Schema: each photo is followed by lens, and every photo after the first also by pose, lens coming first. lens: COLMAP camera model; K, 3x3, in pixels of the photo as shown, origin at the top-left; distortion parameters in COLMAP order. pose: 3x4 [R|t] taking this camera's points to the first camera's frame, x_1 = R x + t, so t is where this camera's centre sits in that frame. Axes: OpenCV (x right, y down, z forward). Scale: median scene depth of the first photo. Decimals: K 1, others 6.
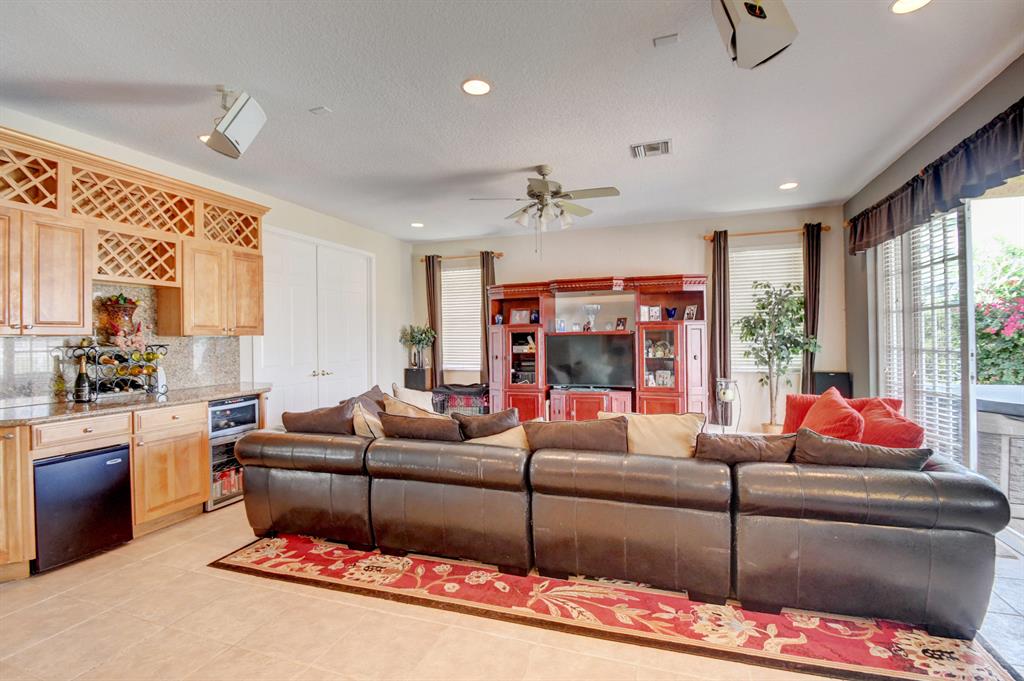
lens RADIAL K [[470.4, 0, 519.7], [0, 470.4, 335.0], [0, 0, 1]] dist [0.008034, -0.017523]
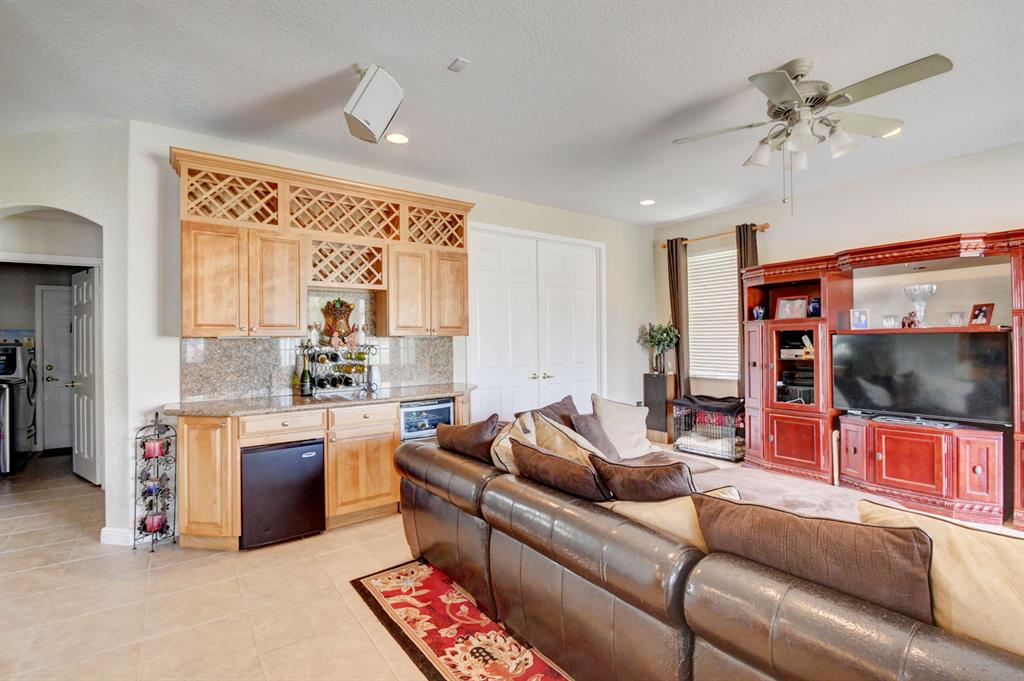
lens RADIAL K [[470.4, 0, 519.7], [0, 470.4, 335.0], [0, 0, 1]] dist [0.008034, -0.017523]
pose [[0.825056, -0.004136, -0.565036, 0.071569], [0.004268, 0.999990, -0.001089, 0.000507], [0.565035, -0.001513, 0.825066, 0.202791]]
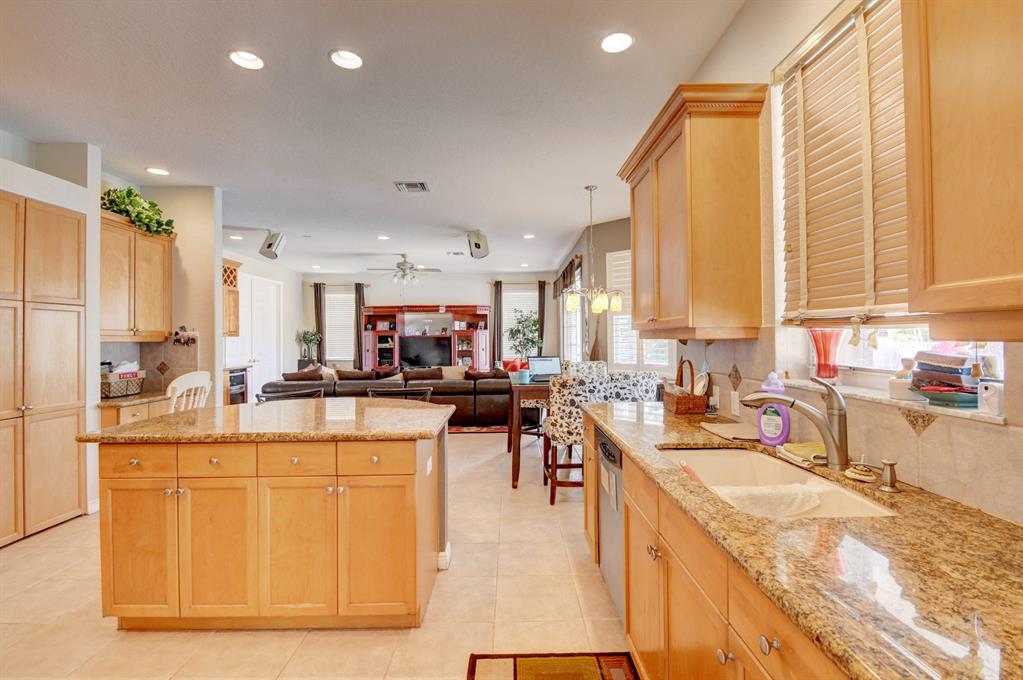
lens RADIAL K [[469.9, 0, 519.2], [0, 469.9, 334.5], [0, 0, 1]] dist [0.008034, -0.017523]
pose [[0.937822, 0.007058, 0.347046, -0.137054], [-0.004825, 0.999962, -0.007300, 0.000727], [-0.347084, 0.005172, 0.937820, -0.781540]]
